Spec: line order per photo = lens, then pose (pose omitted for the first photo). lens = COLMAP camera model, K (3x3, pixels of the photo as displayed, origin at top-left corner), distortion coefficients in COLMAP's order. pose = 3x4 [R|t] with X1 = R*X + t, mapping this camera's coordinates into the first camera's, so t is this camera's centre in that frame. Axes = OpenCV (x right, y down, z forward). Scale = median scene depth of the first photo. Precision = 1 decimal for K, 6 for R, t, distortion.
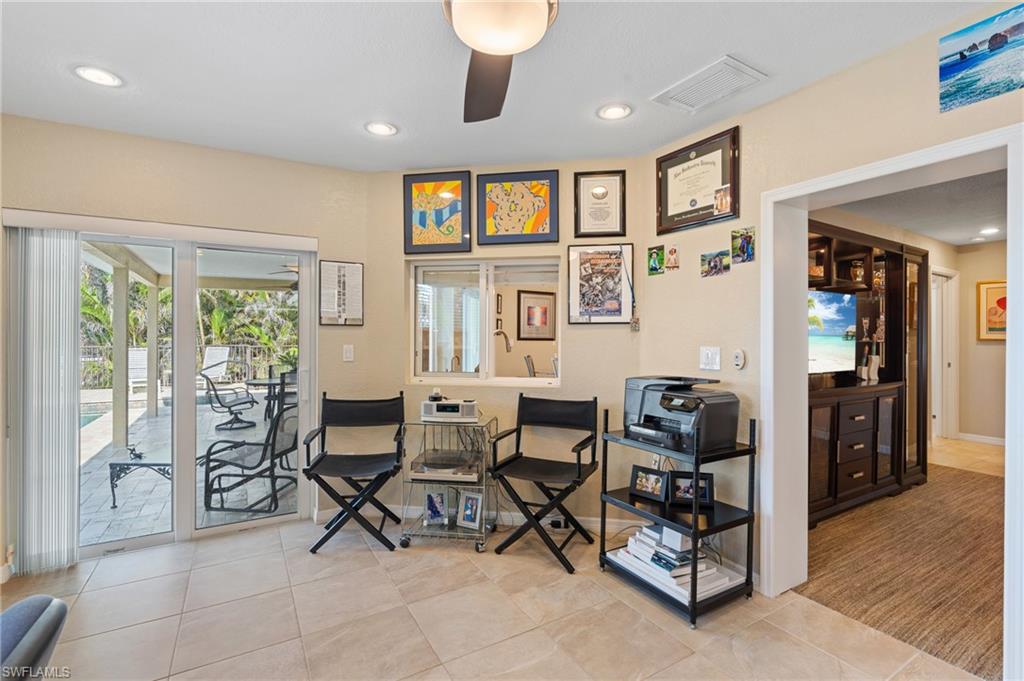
lens RADIAL K [[458.3, 0, 509.7], [0, 458.3, 341.2], [0, 0, 1]] dist [-0.003129, 0.000781]
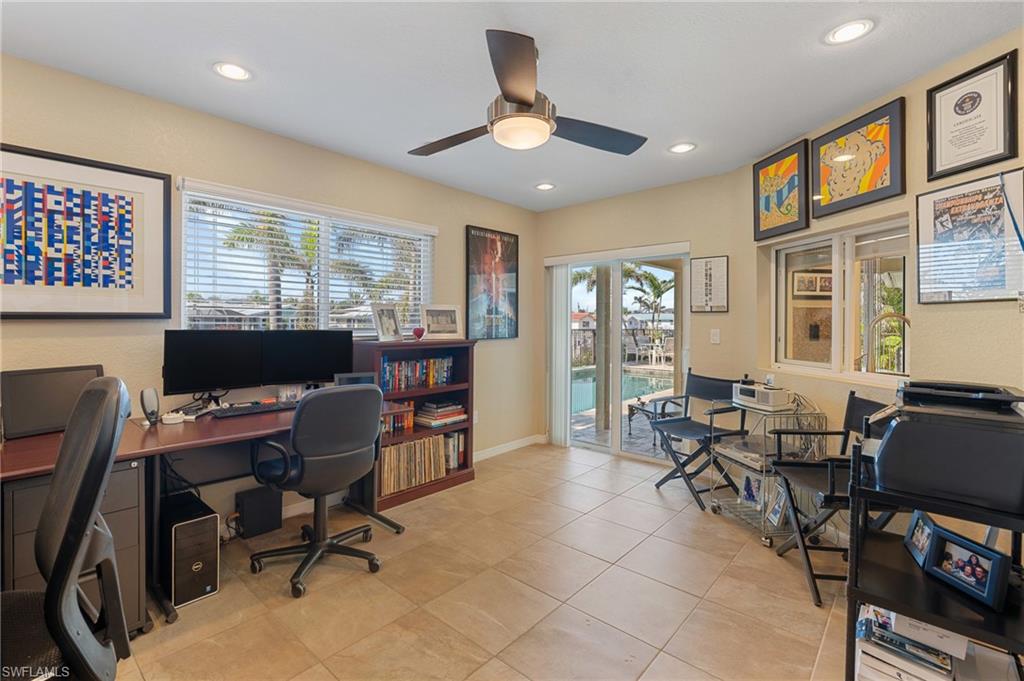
lens RADIAL K [[466.3, 0, 510.4], [0, 466.3, 332.6], [0, 0, 1]] dist [-0.054091, 0.017426]
pose [[0.308019, 0.020897, -0.951151, 0.607618], [-0.014172, 0.999749, 0.017375, 0.003647], [0.951275, 0.008128, 0.308237, 0.174253]]
